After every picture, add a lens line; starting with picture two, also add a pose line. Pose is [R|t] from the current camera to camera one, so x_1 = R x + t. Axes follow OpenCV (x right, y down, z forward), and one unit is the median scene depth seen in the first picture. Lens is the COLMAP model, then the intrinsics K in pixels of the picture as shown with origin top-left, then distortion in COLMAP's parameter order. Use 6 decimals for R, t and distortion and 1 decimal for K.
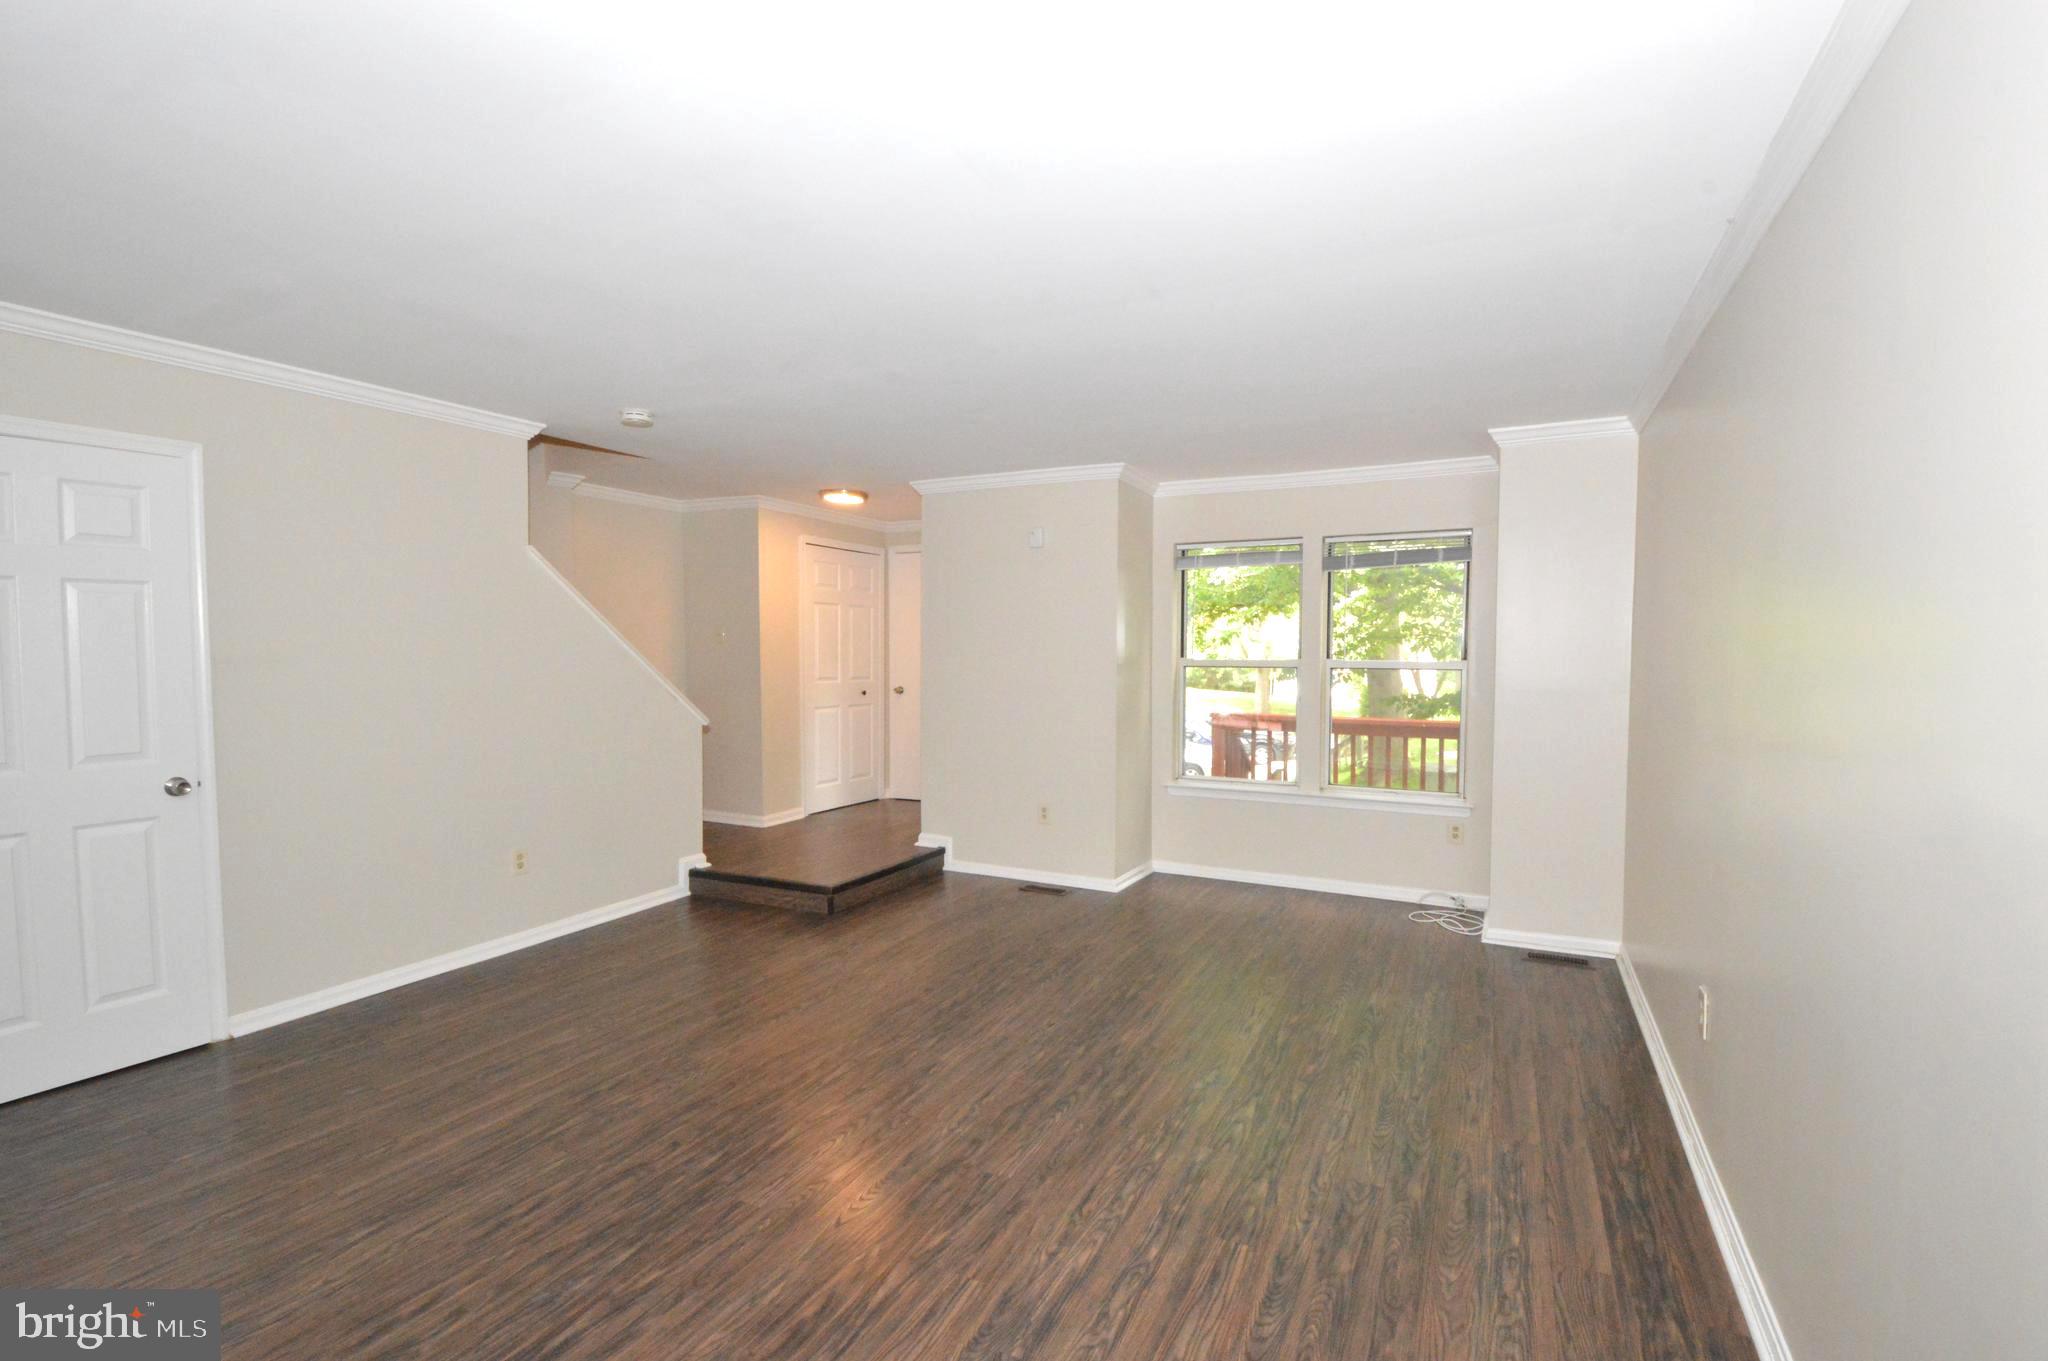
lens RADIAL K [[916.2, 0, 1050.5], [0, 916.2, 685.1], [0, 0, 1]] dist [0.000708, -0.017152]
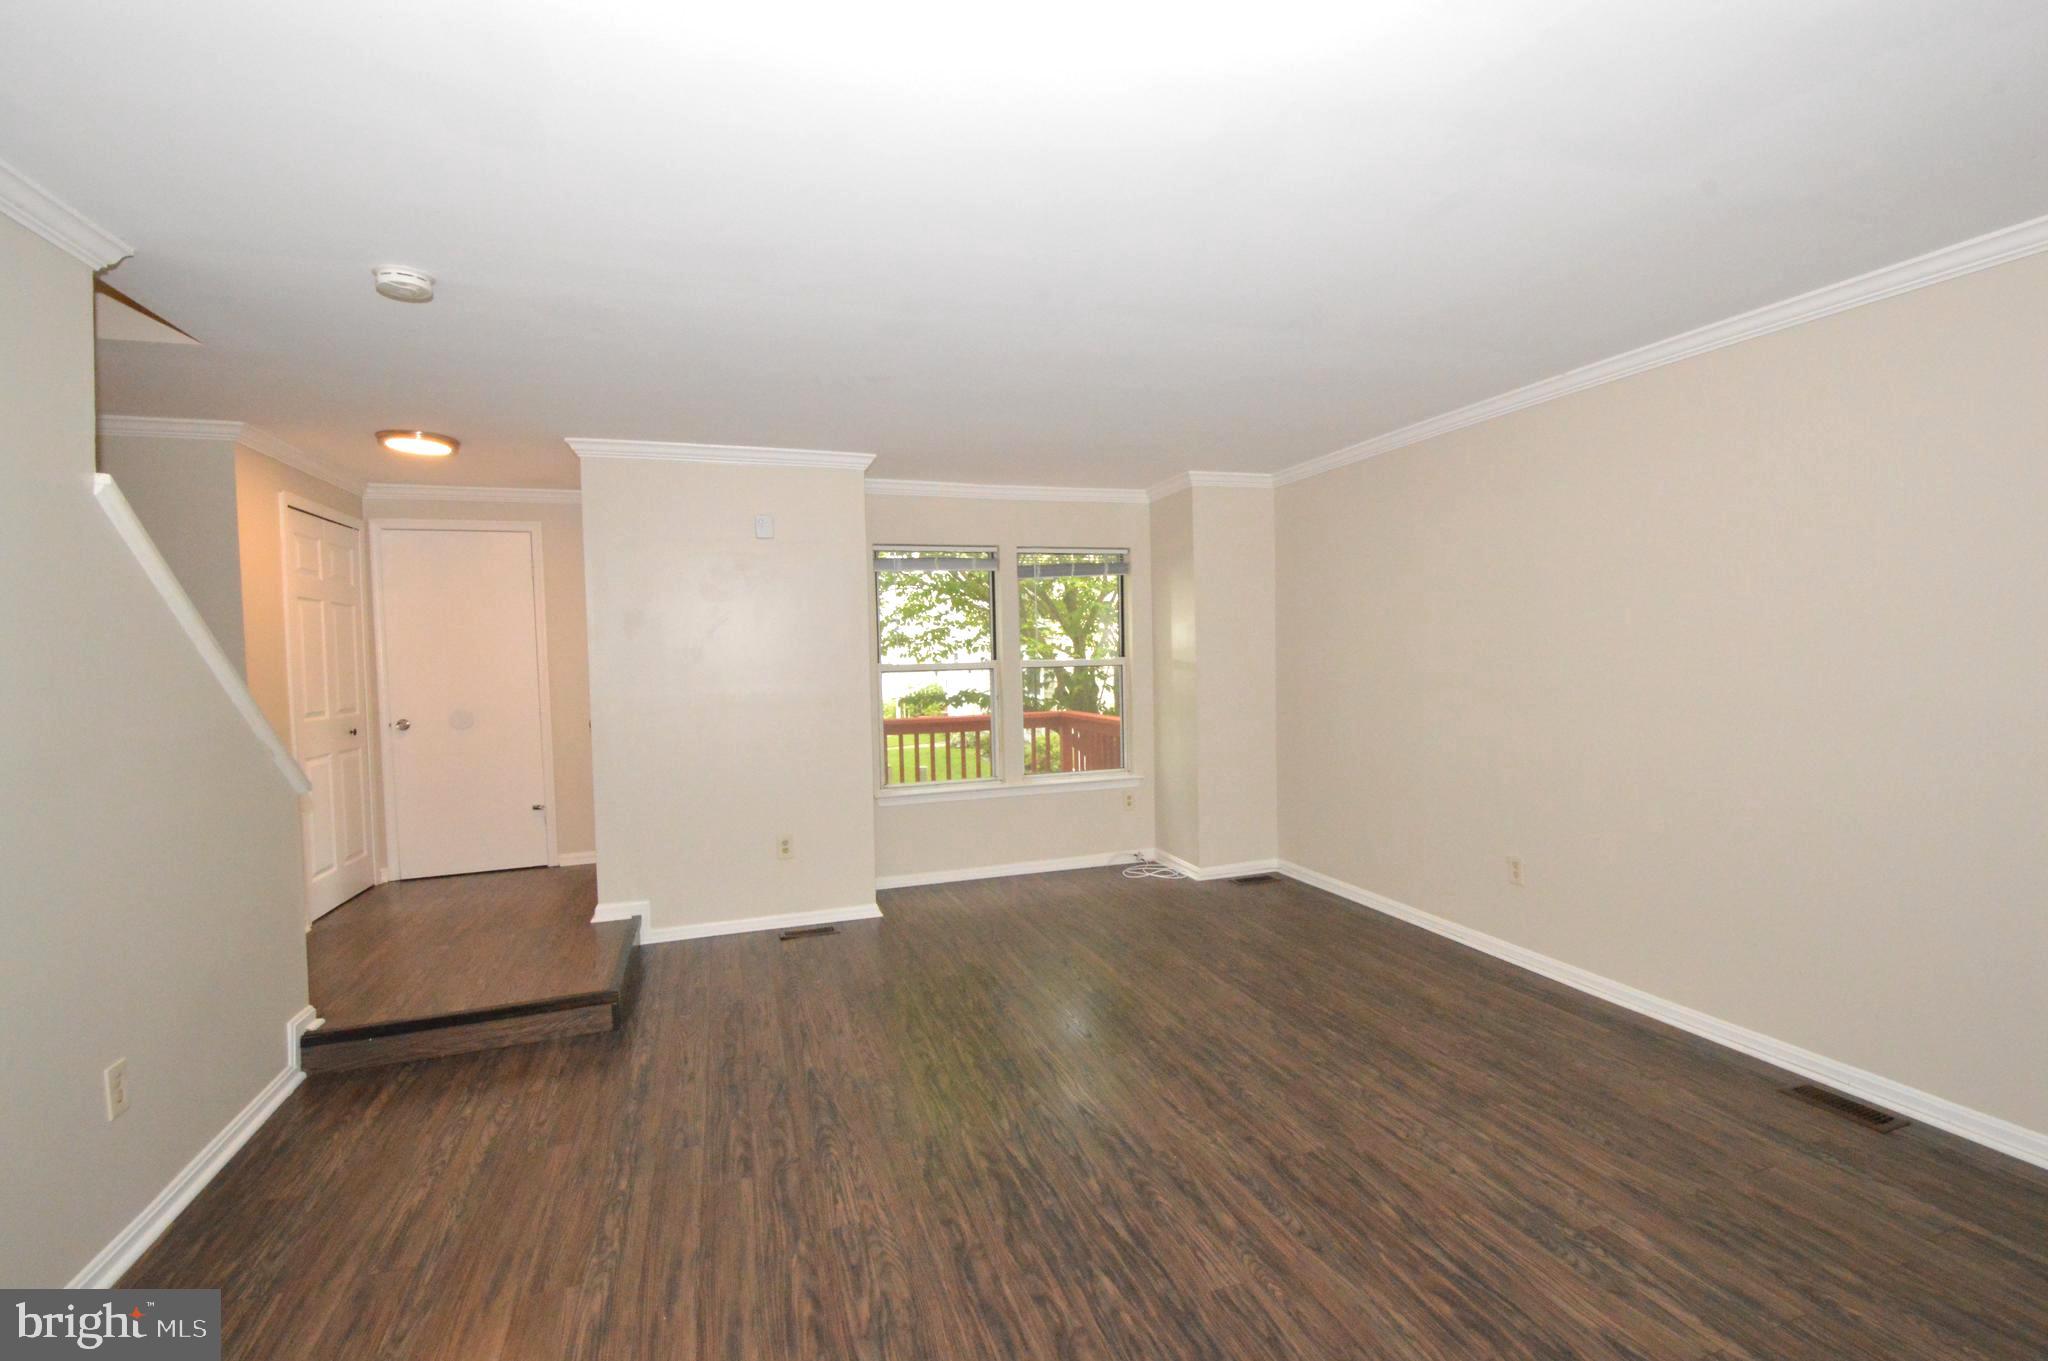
lens RADIAL K [[924.3, 0, 1037.3], [0, 924.3, 683.1], [0, 0, 1]] dist [0.005656, -0.018463]
pose [[0.699362, -0.045326, 0.713329, -0.802097], [0.054036, 0.998484, 0.010467, -0.018468], [-0.712722, 0.031226, 0.700751, 0.377060]]
